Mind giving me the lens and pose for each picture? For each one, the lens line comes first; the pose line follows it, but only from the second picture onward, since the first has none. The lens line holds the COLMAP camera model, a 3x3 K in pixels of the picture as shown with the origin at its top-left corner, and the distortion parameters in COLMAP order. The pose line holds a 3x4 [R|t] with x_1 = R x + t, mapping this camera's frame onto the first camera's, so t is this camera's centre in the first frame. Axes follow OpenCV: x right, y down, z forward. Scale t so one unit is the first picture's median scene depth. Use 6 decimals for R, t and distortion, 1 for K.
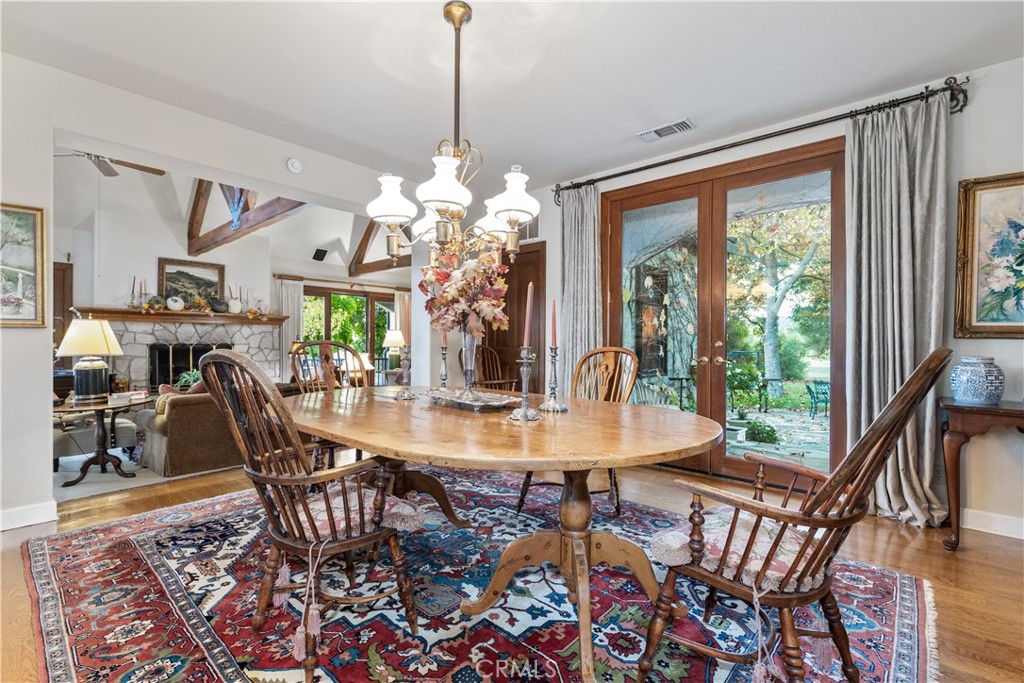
lens RADIAL K [[464.1, 0, 512.0], [0, 464.1, 341.5], [0, 0, 1]] dist [-0.000754, 0.000035]
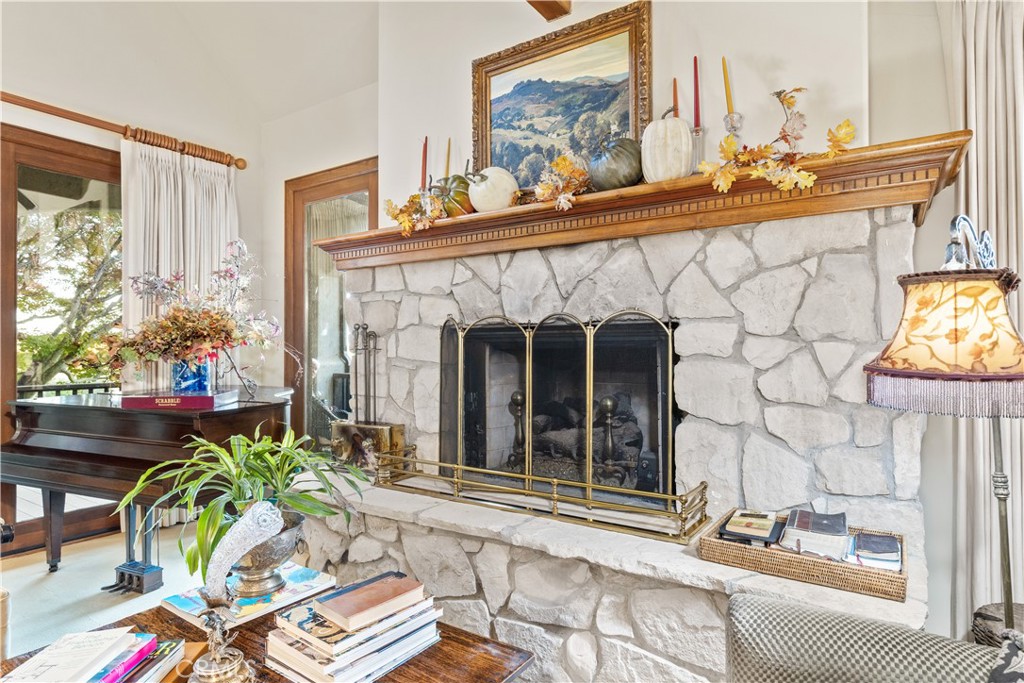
lens RADIAL K [[574.7, 0, 512.0], [0, 574.7, 341.5], [0, 0, 1]] dist [0.000040, 0.000012]
pose [[0.131795, -0.022274, -0.991027, -0.342142], [0.002089, 0.999752, -0.022192, 0.023528], [0.991275, 0.000855, 0.131809, 0.918802]]
